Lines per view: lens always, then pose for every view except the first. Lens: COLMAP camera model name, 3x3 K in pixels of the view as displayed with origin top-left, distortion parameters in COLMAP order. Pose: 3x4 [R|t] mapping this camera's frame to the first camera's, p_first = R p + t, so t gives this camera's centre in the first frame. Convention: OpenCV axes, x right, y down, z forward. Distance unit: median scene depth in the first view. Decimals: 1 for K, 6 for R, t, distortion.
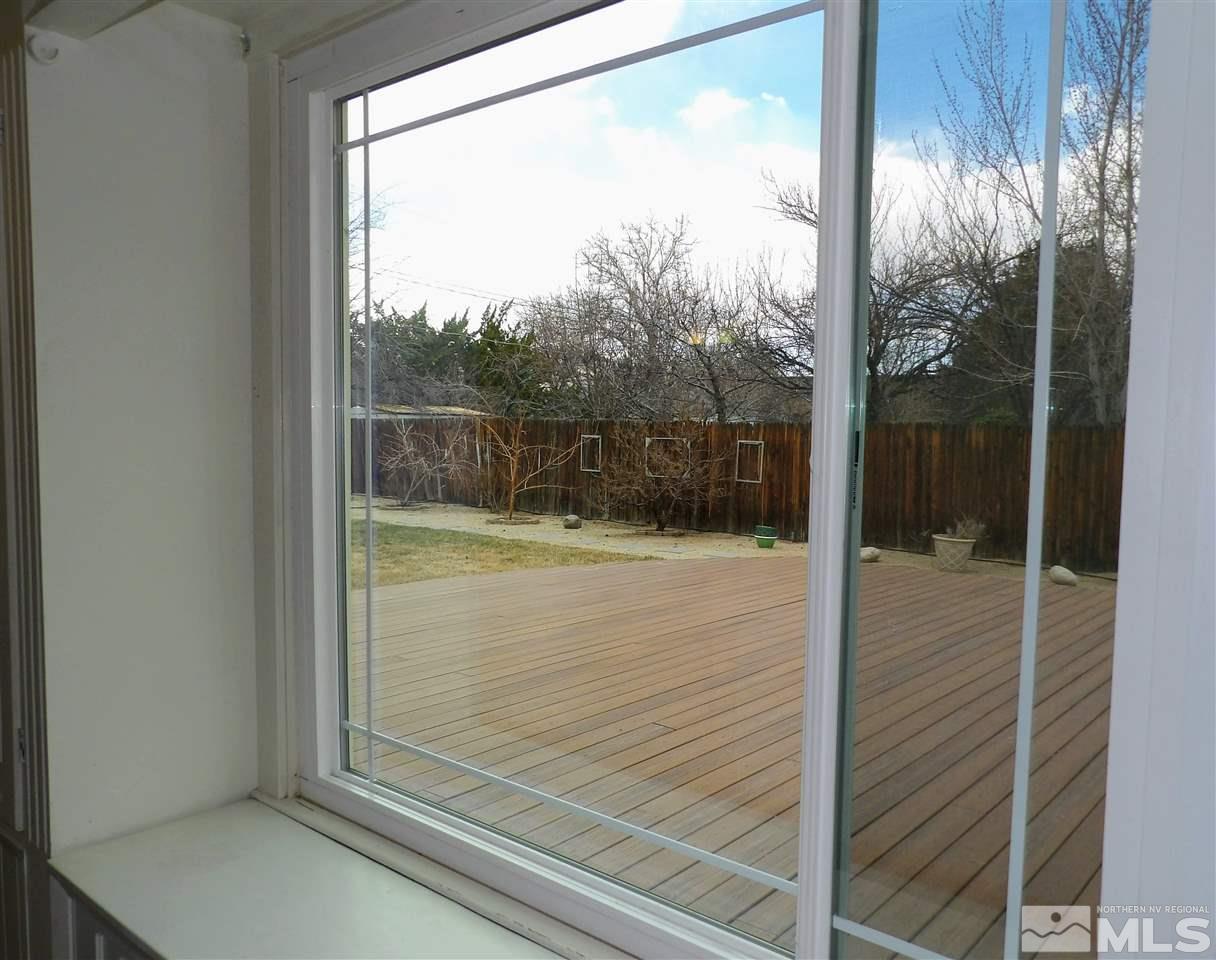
lens RADIAL K [[955.7, 0, 606.8], [0, 955.7, 481.7], [0, 0, 1]] dist [-0.006489, -0.000522]
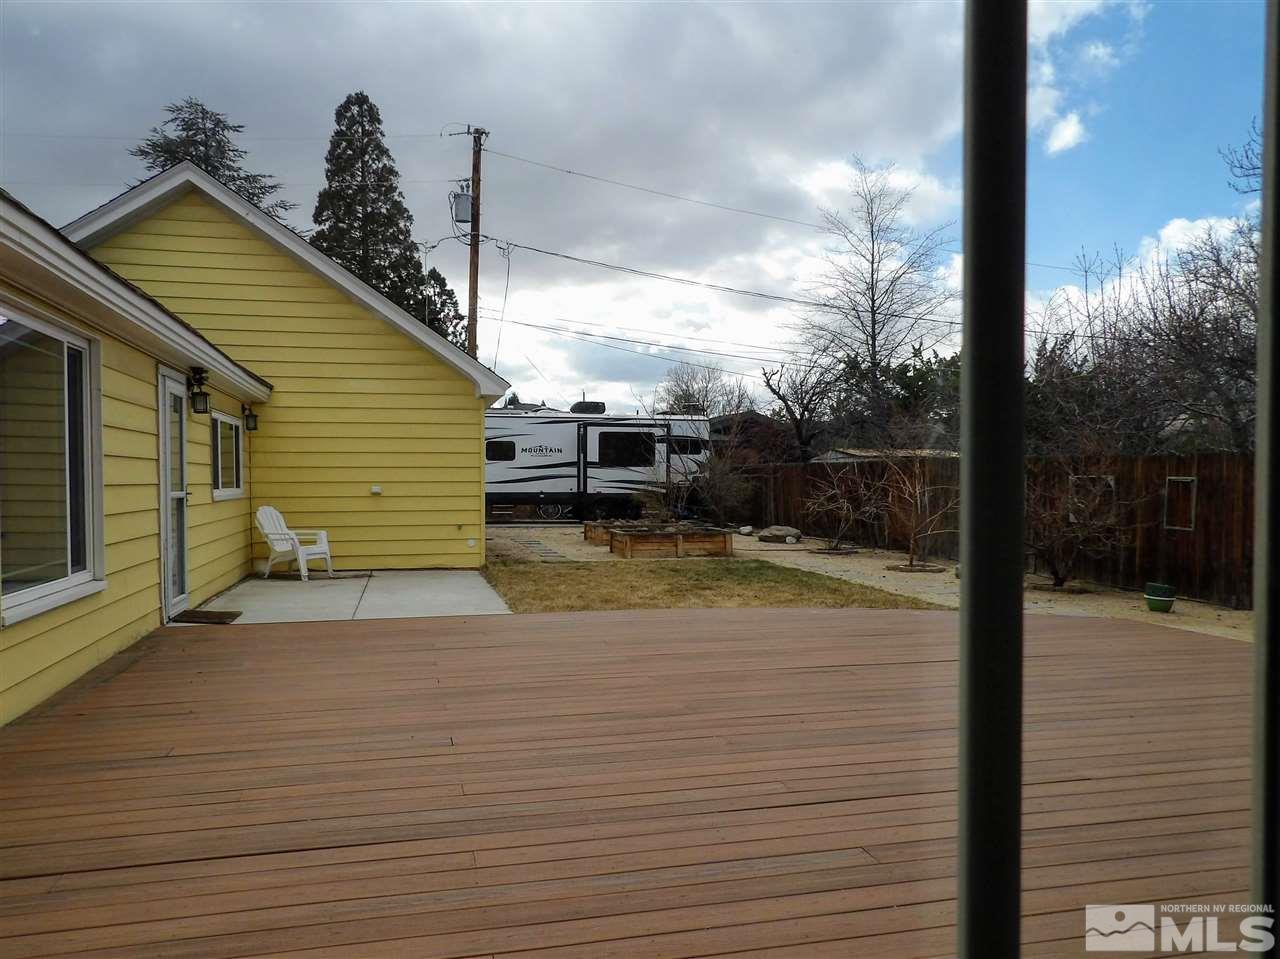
lens RADIAL K [[978.5, 0, 641.8], [0, 978.5, 481.9], [0, 0, 1]] dist [0.009269, 0.000724]
pose [[0.821159, -0.007337, -0.570653, 0.249263], [-0.024853, 0.998509, -0.048602, 0.011806], [0.570158, 0.054093, 0.819752, 0.088003]]
